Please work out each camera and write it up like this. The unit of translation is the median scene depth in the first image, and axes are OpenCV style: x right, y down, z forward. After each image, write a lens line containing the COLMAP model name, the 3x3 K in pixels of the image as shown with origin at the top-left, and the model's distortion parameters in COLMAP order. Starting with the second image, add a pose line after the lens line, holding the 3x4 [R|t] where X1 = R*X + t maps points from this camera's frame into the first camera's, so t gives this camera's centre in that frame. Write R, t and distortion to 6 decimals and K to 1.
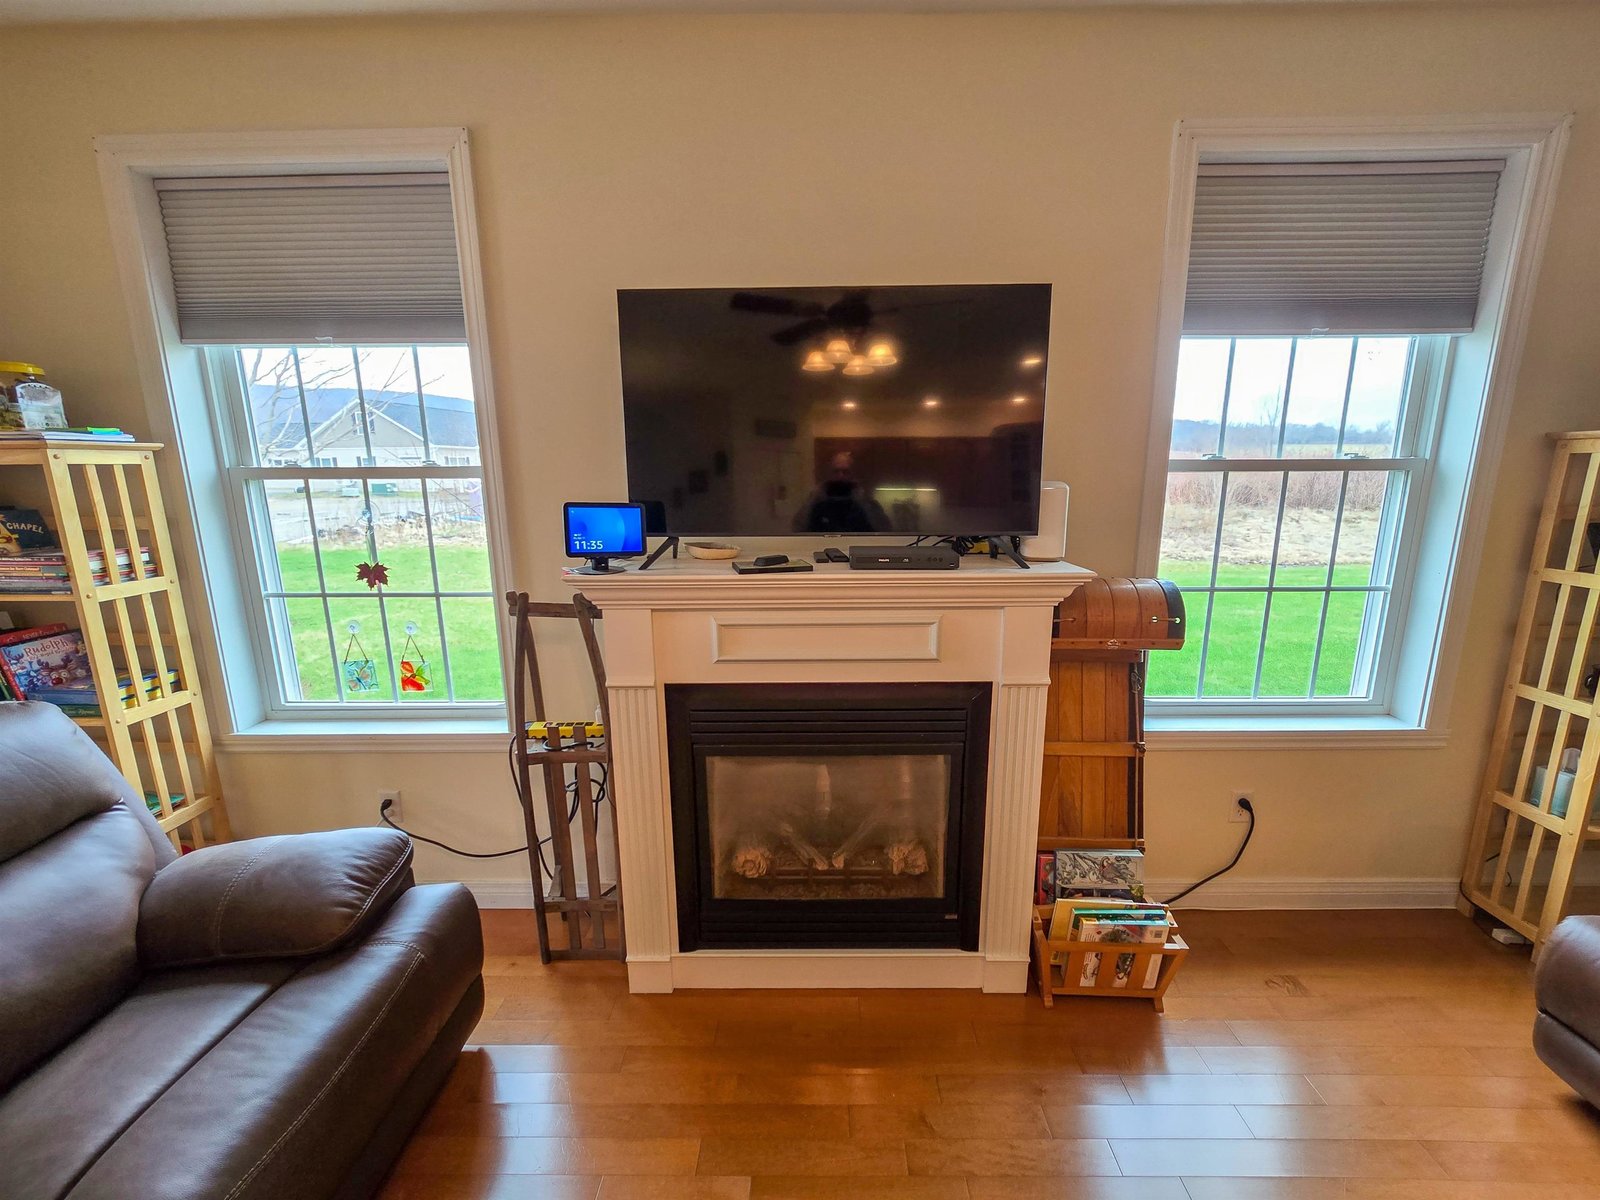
lens RADIAL K [[661.2, 0, 800.0], [0, 661.2, 600.0], [0, 0, 1]] dist [0.001955, 0.000832]
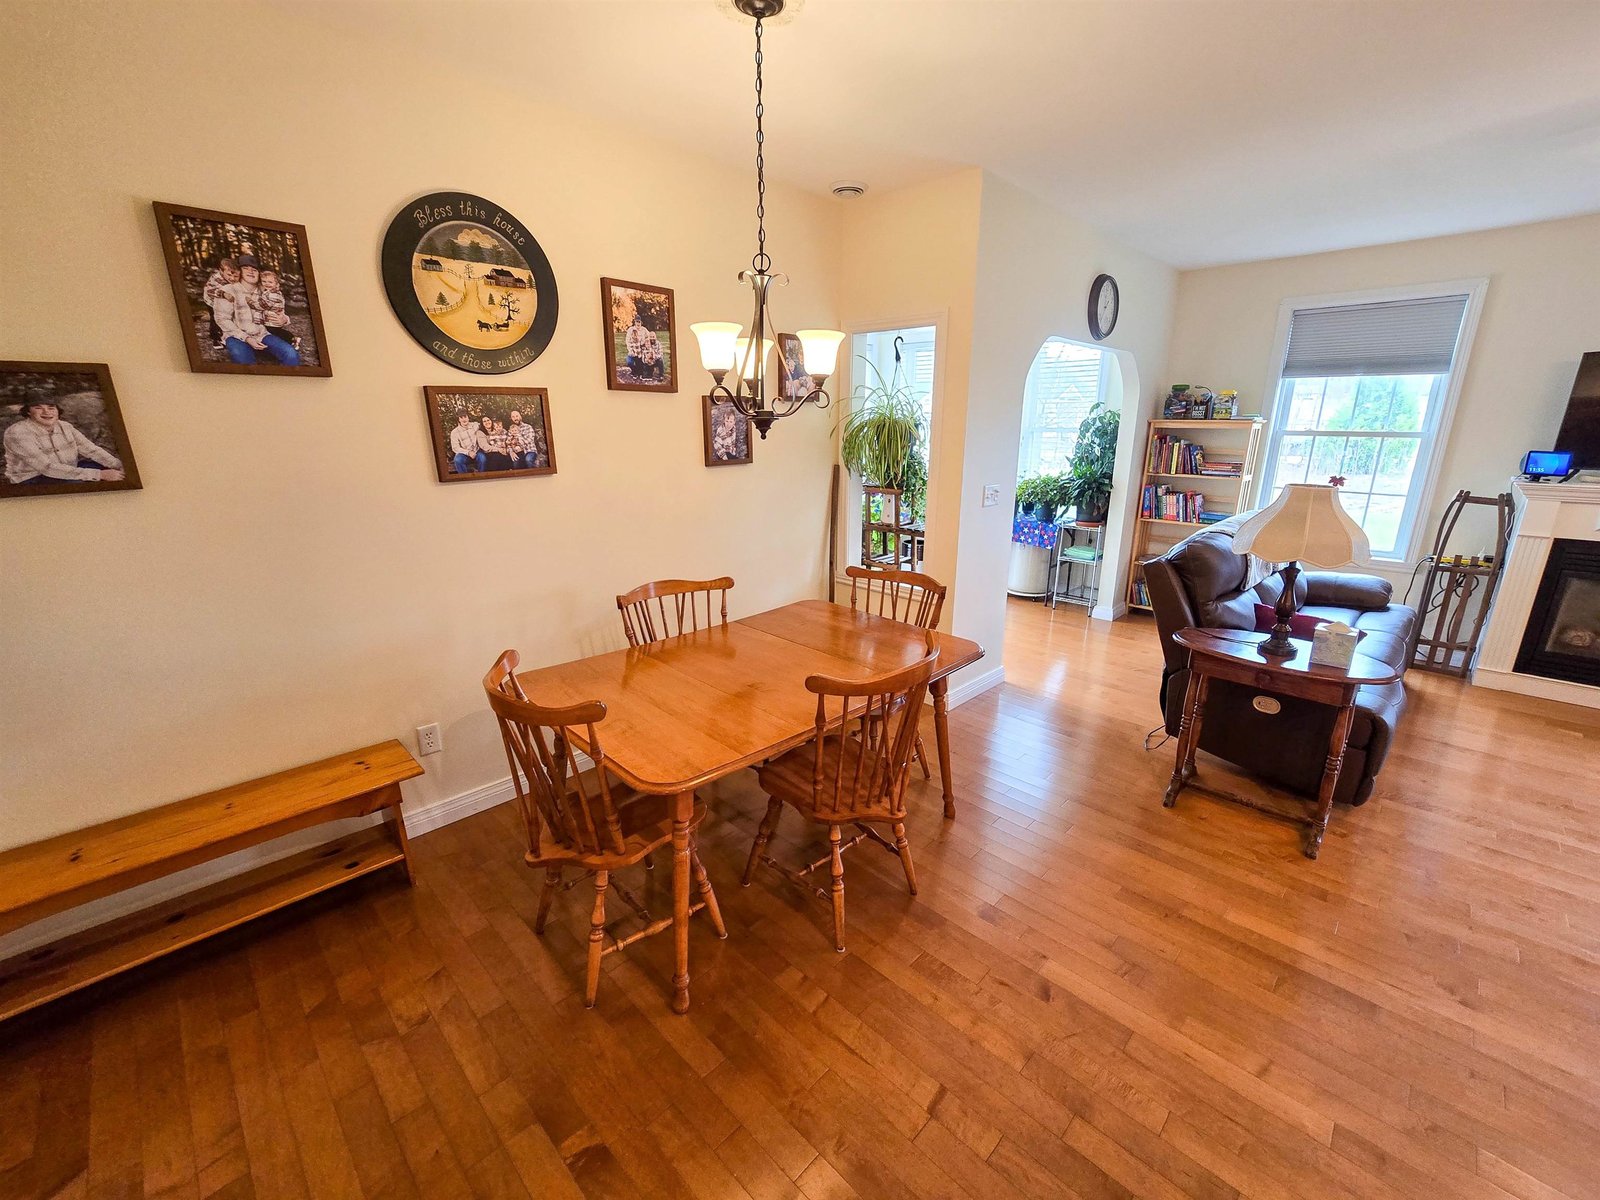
lens RADIAL K [[653.9, 0, 810.5], [0, 653.9, 605.4], [0, 0, 1]] dist [-0.003623, -0.000530]
pose [[0.724261, 0.197723, -0.660569, -0.468352], [-0.152945, 0.980207, 0.125706, 0.404936], [0.672349, 0.009987, 0.740167, -1.991129]]
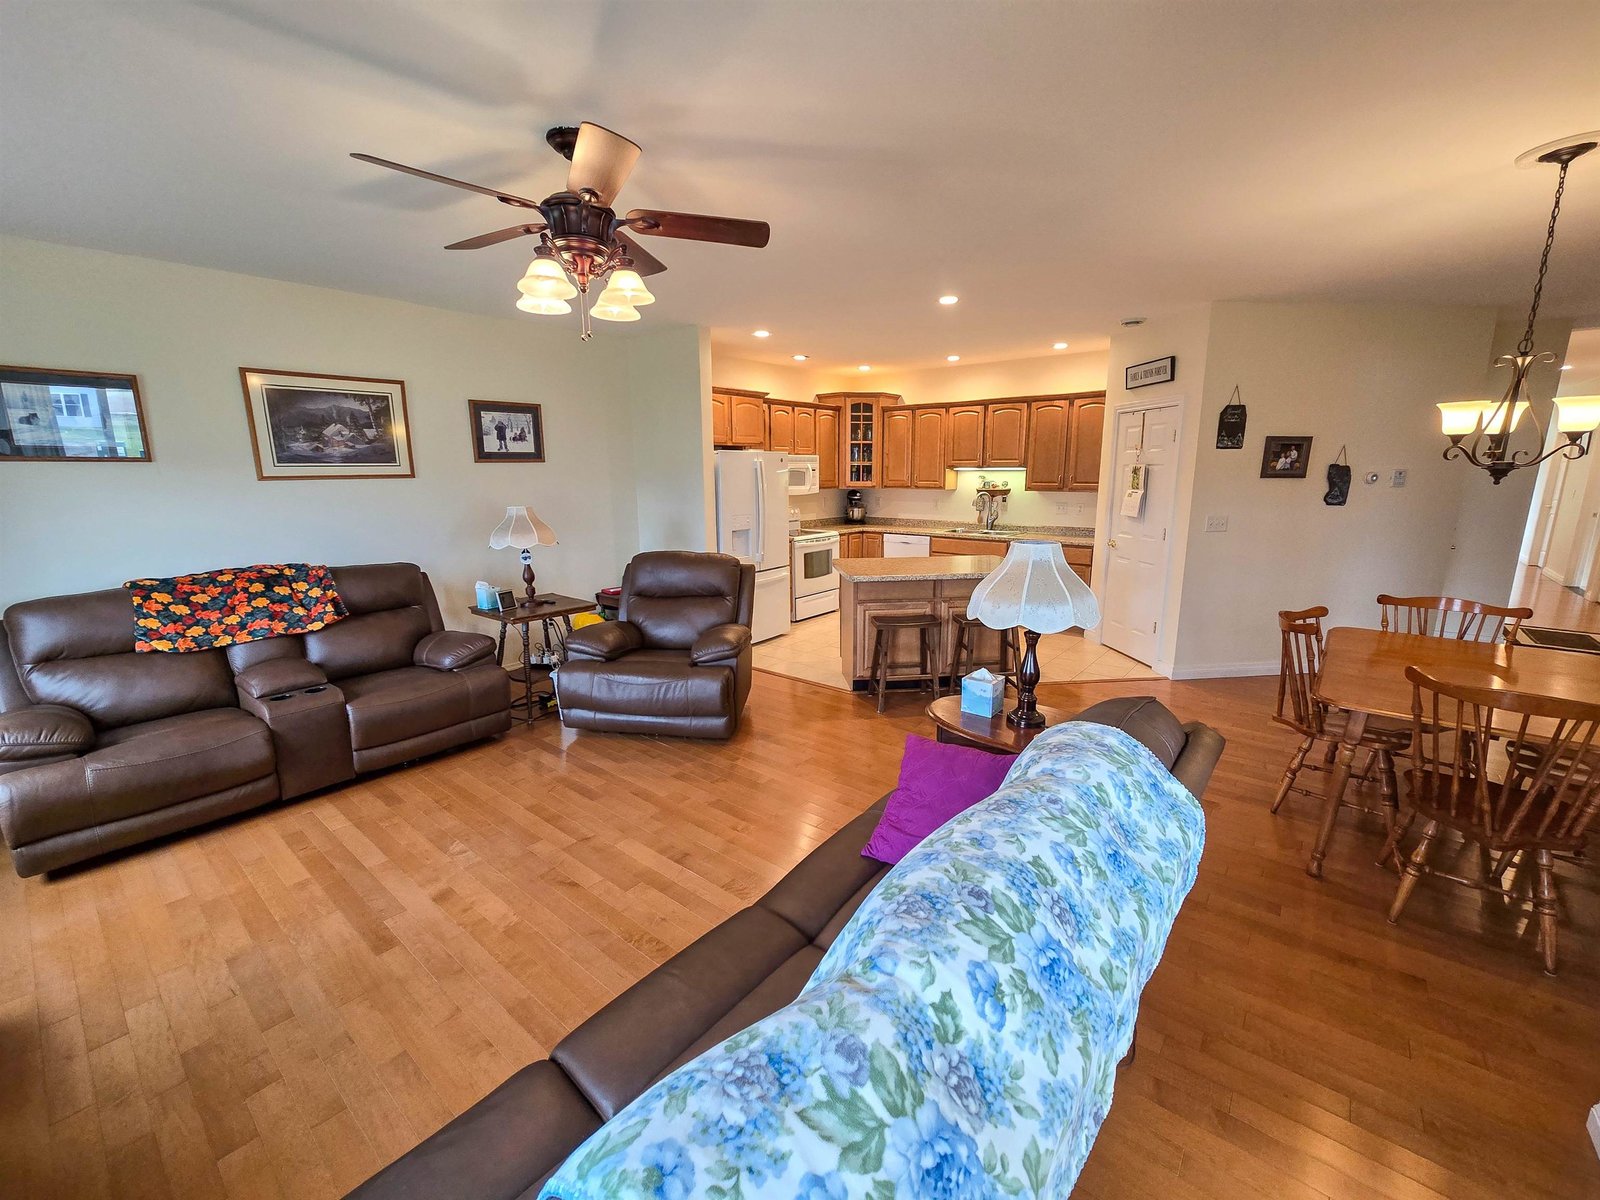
lens RADIAL K [[651.1, 0, 810.5], [0, 651.1, 604.5], [0, 0, 1]] dist [-0.002435, -0.000288]
pose [[-0.785249, -0.113431, 0.608701, -1.017523], [0.142150, 0.923793, 0.355528, -0.158129], [-0.602642, 0.365705, -0.709283, 0.621883]]
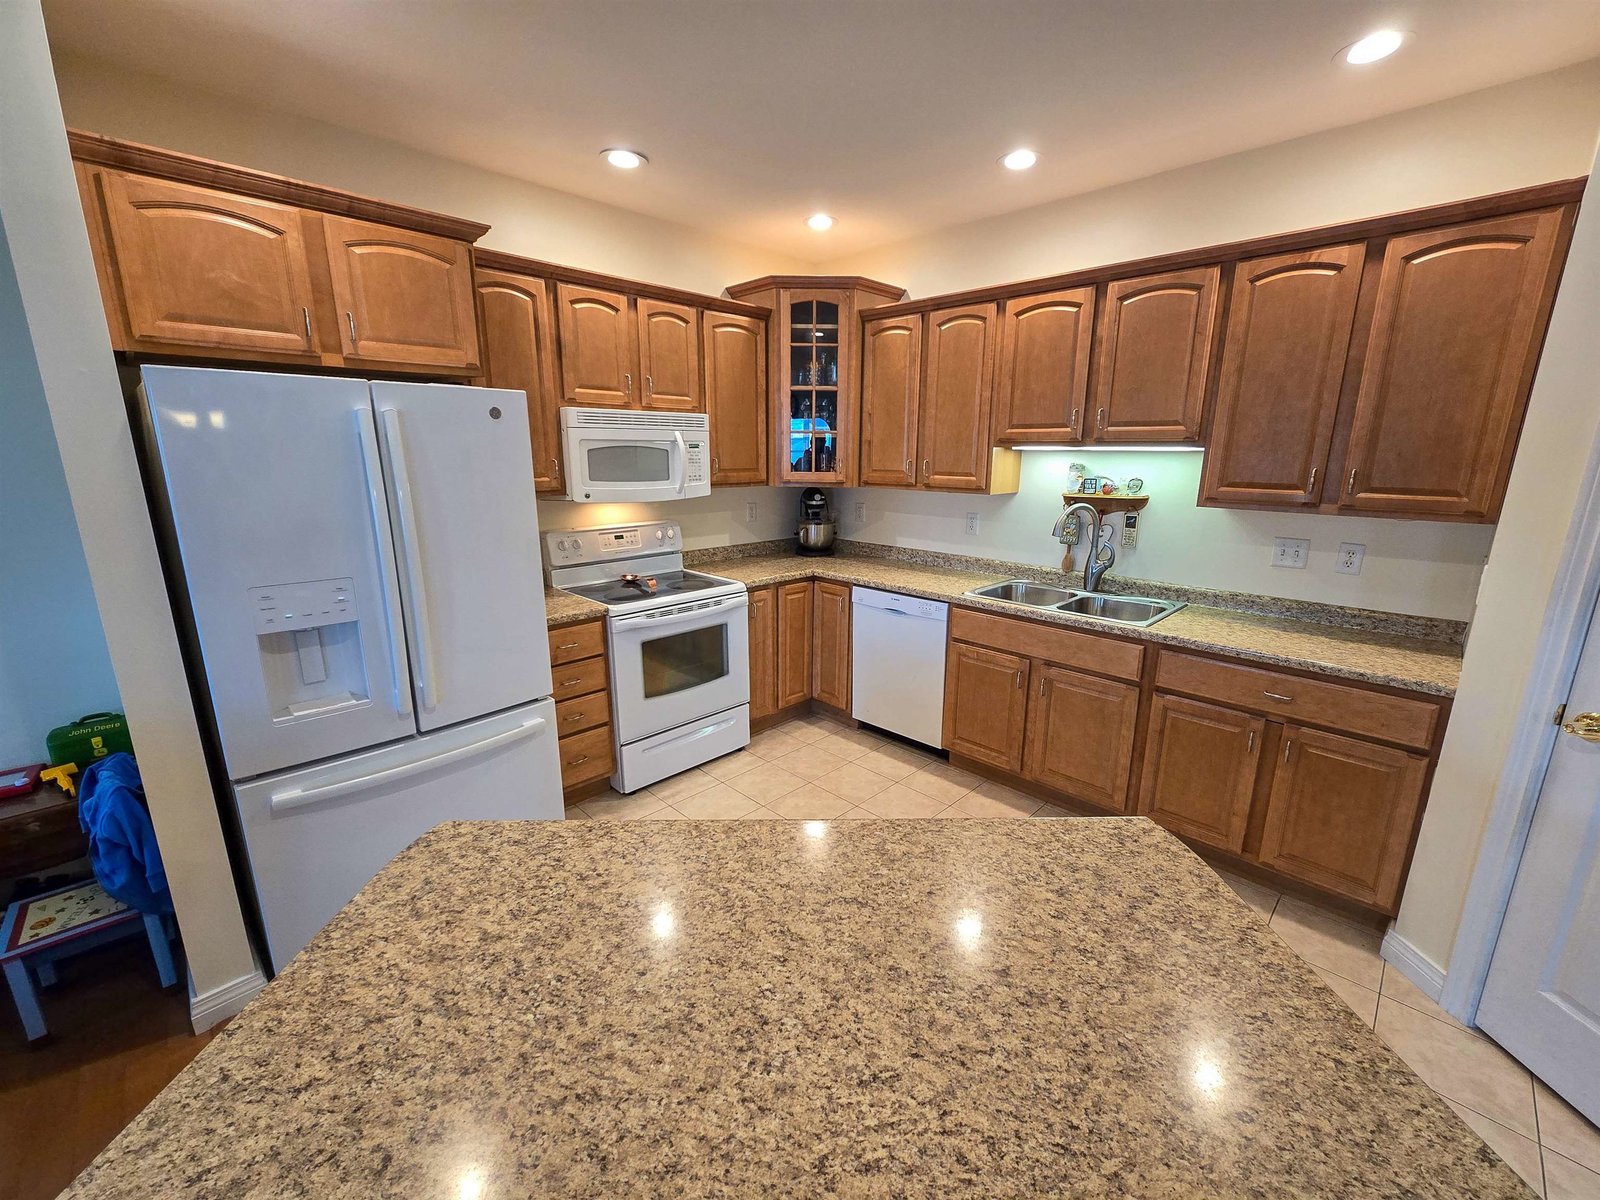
lens RADIAL K [[653.9, 0, 810.5], [0, 653.9, 605.4], [0, 0, 1]] dist [-0.003623, -0.000530]
pose [[-0.719923, -0.157178, 0.676022, -0.104764], [0.144489, 0.918738, 0.367483, 0.257618], [-0.678847, 0.362237, -0.638710, -1.279134]]
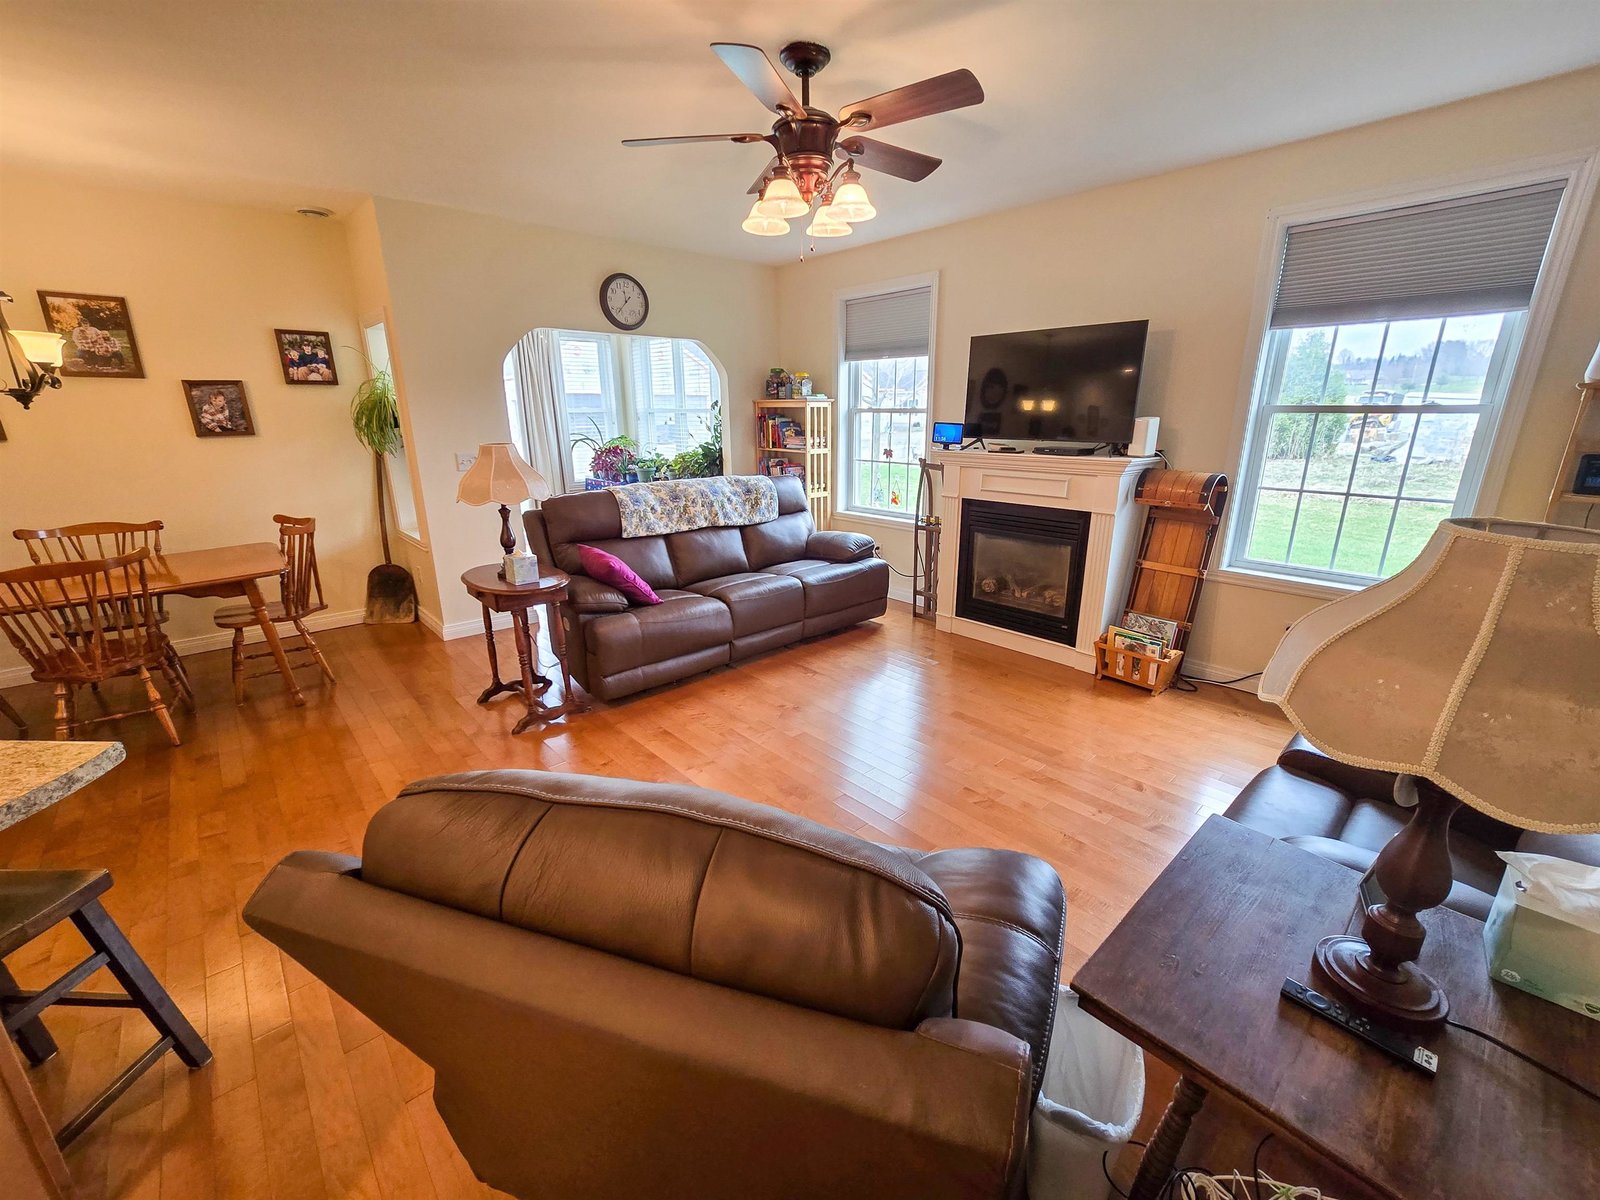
lens RADIAL K [[652.6, 0, 813.2], [0, 652.6, 603.9], [0, 0, 1]] dist [-0.003983, -0.001204]
pose [[0.690024, 0.211655, -0.692148, 1.076767], [-0.154775, 0.977317, 0.144557, 0.225504], [0.707044, 0.007379, 0.707131, -1.016281]]
